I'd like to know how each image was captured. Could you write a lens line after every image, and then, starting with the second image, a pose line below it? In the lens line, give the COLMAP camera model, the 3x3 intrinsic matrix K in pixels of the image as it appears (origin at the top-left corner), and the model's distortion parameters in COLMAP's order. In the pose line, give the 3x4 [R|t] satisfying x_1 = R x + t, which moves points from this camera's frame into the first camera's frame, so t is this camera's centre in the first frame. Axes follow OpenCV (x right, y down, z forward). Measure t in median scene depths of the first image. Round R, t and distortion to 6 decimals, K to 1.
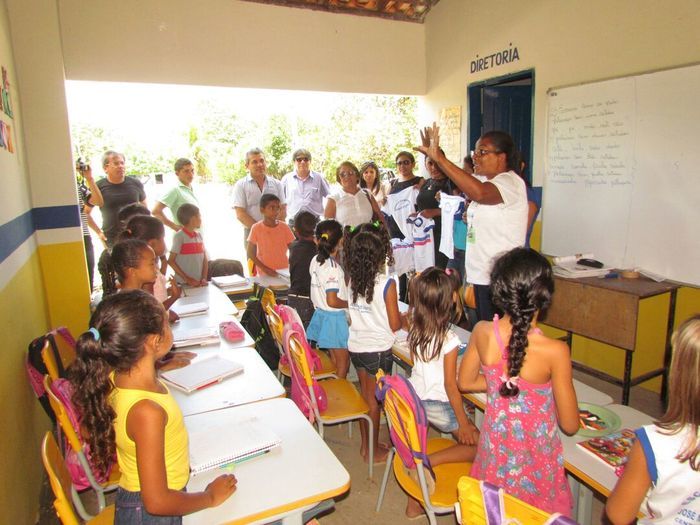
lens RADIAL K [[491.3, 0, 350.0], [0, 491.3, 262.5], [0, 0, 1]] dist [-0.013986, -0.001471]
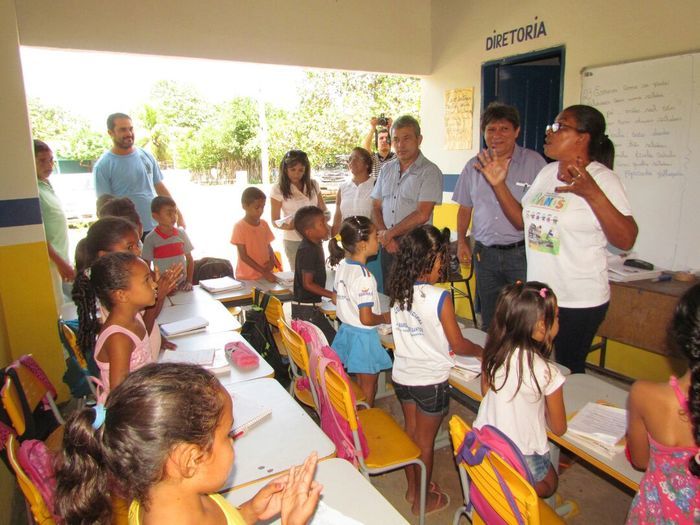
lens RADIAL K [[491.3, 0, 350.0], [0, 491.3, 262.5], [0, 0, 1]] dist [-0.013986, -0.001471]
pose [[0.997364, -0.009590, 0.071927, -0.093153], [0.007621, 0.999590, 0.027601, -0.028403], [-0.072162, -0.026980, 0.997028, 0.136423]]
